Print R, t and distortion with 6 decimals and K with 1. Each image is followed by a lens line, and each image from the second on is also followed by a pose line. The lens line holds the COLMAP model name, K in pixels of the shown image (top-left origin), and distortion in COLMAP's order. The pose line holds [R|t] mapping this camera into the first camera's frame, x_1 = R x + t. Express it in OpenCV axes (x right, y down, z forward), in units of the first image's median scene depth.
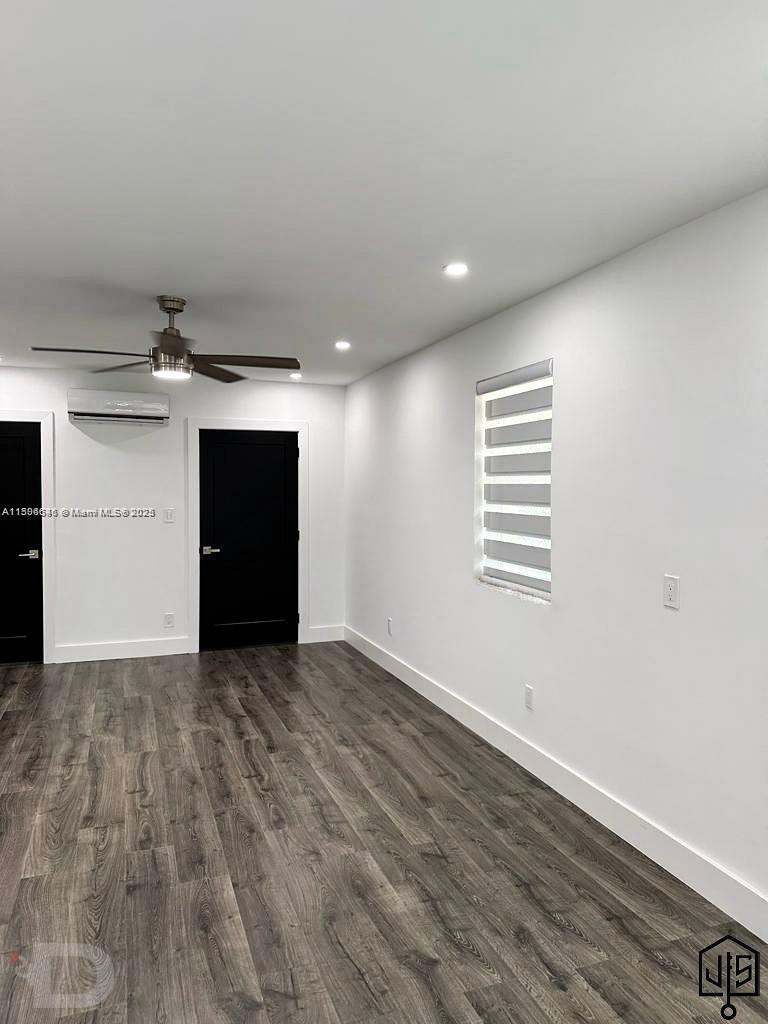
lens RADIAL K [[747.0, 0, 384.0], [0, 747.0, 512.0], [0, 0, 1]] dist [0.003213, -0.000335]
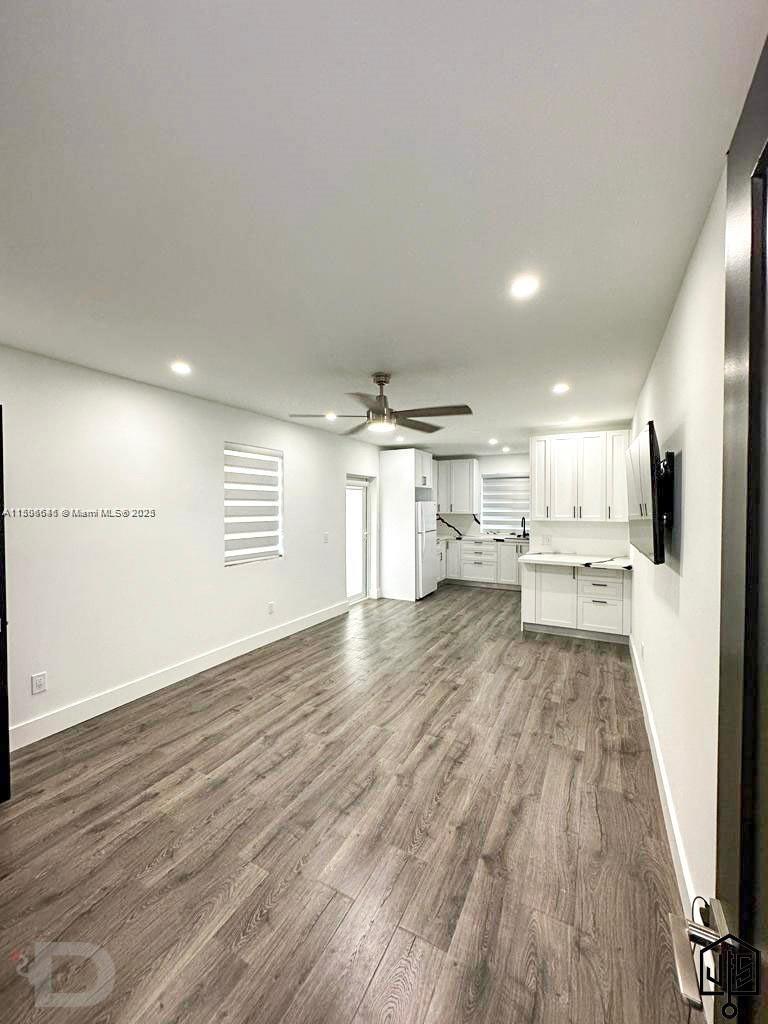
lens RADIAL K [[414.2, 0, 384.0], [0, 414.2, 512.0], [0, 0, 1]] dist [-0.000448, 0.000086]
pose [[-0.683289, -0.011249, 0.730062, -1.006572], [0.030616, 0.998561, 0.044040, -0.074199], [-0.729506, 0.052444, -0.681961, 1.783611]]
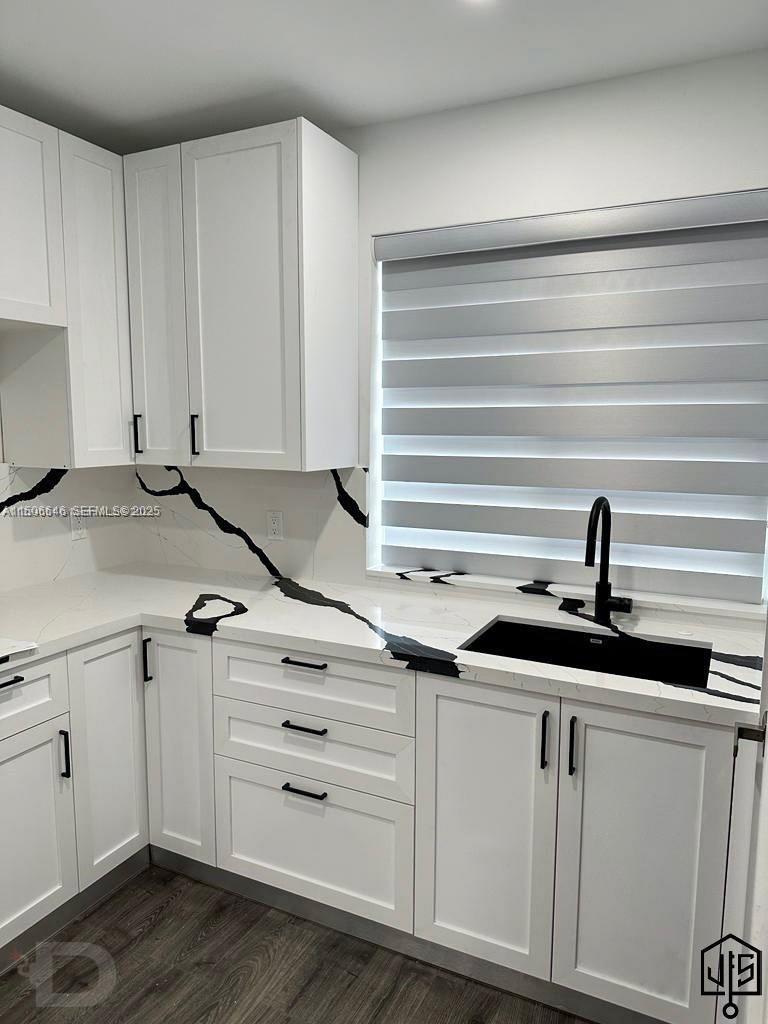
lens RADIAL K [[723.9, 0, 384.0], [0, 723.9, 512.0], [0, 0, 1]] dist [0.102078, -0.142709]
pose [[-0.699496, -0.094344, 0.708382, -0.181250], [0.026169, 0.987201, 0.157318, -0.013982], [-0.714157, 0.128581, -0.688074, 0.237107]]
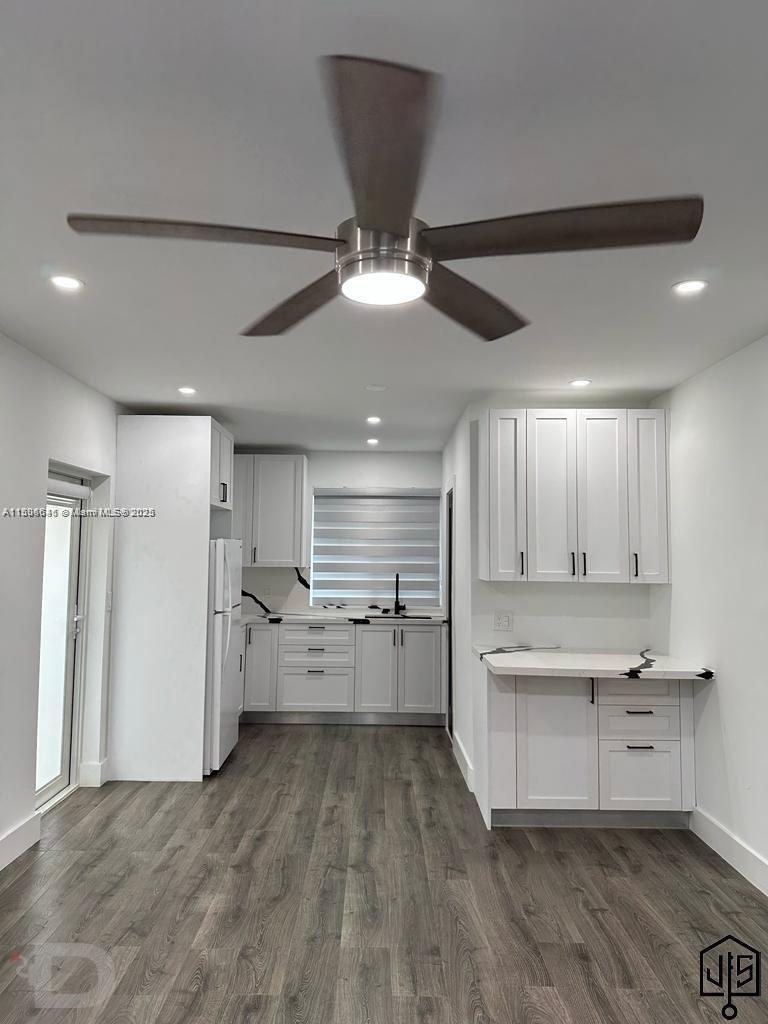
lens RADIAL K [[719.4, 0, 384.1], [0, 719.4, 500.5], [0, 0, 1]] dist [0.106177, -0.183252]
pose [[-0.946830, 0.015734, 0.321350, -0.490306], [0.004497, 0.999353, -0.035681, -0.056811], [-0.321704, -0.032338, -0.946288, 1.616535]]
